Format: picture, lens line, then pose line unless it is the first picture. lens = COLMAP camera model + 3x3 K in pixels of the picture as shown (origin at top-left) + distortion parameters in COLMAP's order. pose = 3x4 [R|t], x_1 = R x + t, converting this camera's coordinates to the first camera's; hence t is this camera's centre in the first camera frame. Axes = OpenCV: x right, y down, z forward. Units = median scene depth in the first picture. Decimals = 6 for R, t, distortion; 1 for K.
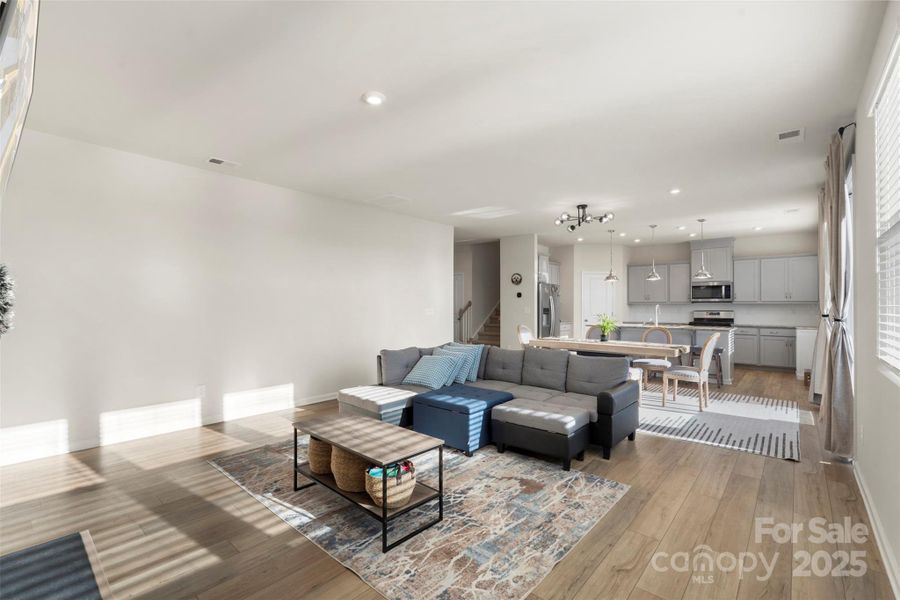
lens RADIAL K [[395.5, 0, 451.6], [0, 395.5, 300.8], [0, 0, 1]] dist [-0.000409, -0.000201]
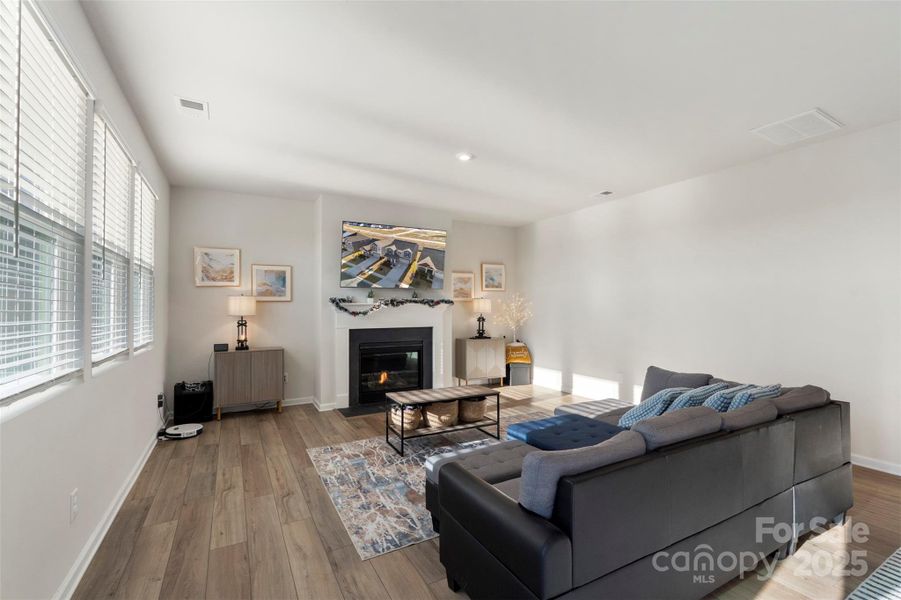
lens RADIAL K [[396.0, 0, 452.1], [0, 396.0, 300.8], [0, 0, 1]] dist [-0.000409, -0.000201]
pose [[-0.333847, -0.016310, -0.942486, 0.439810], [0.011962, 0.999696, -0.021537, 0.004784], [0.942551, -0.018464, -0.333551, 0.566757]]
